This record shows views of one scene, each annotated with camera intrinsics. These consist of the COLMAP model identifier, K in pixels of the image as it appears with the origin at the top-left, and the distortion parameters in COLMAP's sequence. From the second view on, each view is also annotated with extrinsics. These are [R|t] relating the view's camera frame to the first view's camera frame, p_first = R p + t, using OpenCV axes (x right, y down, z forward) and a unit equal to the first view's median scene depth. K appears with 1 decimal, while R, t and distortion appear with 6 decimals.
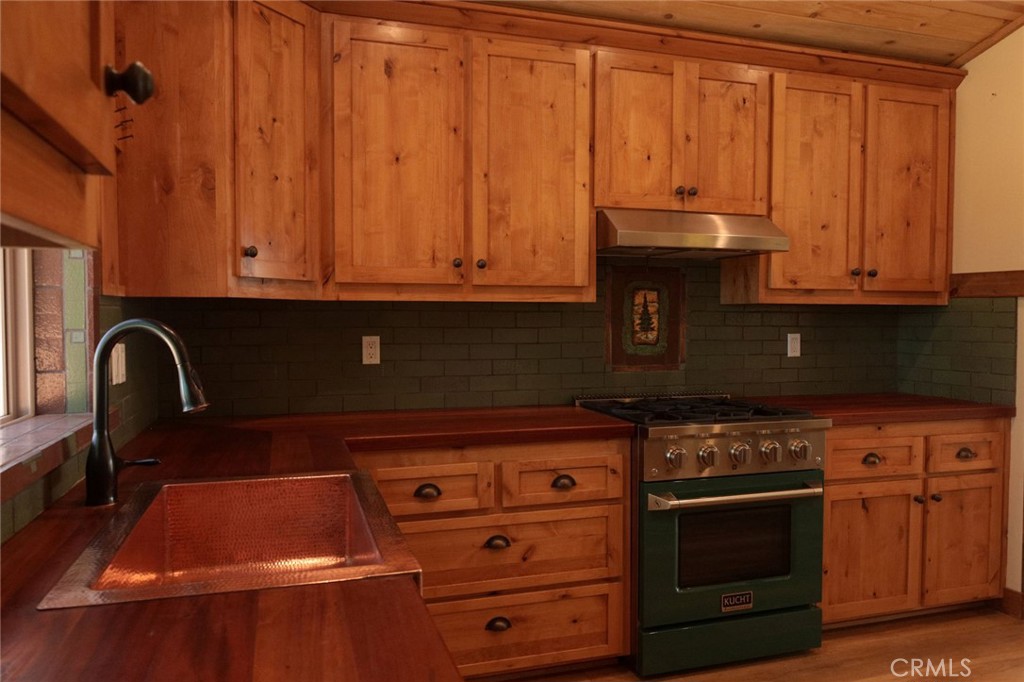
lens RADIAL K [[712.7, 0, 512.2], [0, 712.7, 341.3], [0, 0, 1]] dist [-0.002837, -0.002657]
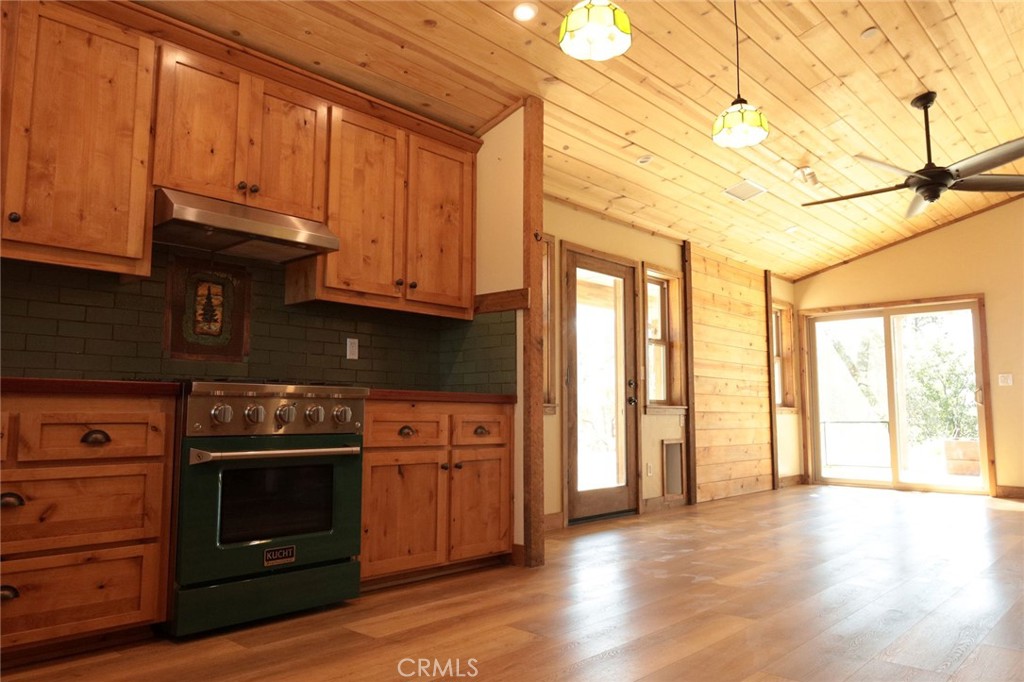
lens RADIAL K [[712.7, 0, 504.8], [0, 712.7, 338.1], [0, 0, 1]] dist [-0.002837, -0.002657]
pose [[0.870992, 0.051904, 0.488548, 0.065366], [0.017235, 0.990564, -0.135966, 0.175056], [-0.490995, 0.126846, 0.861878, -0.107941]]
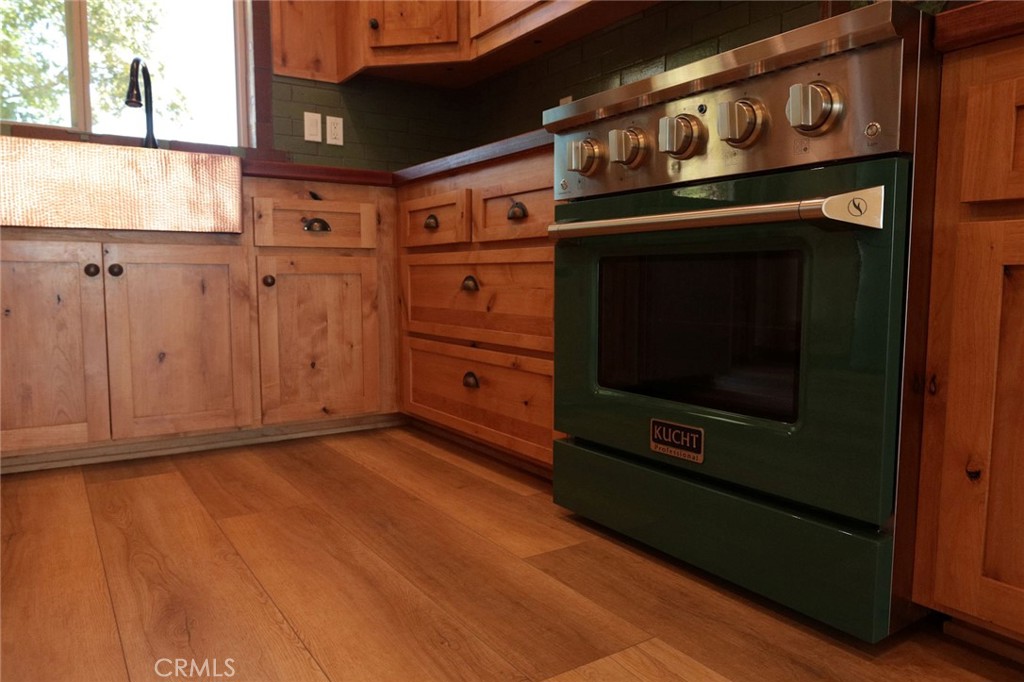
lens RADIAL K [[712.7, 0, 514.0], [0, 712.7, 340.2], [0, 0, 1]] dist [-0.002837, -0.002657]
pose [[0.278431, 0.083347, -0.956833, 0.684189], [-0.031795, 0.996481, 0.077548, 0.233887], [0.959930, 0.008831, 0.280102, 0.673829]]
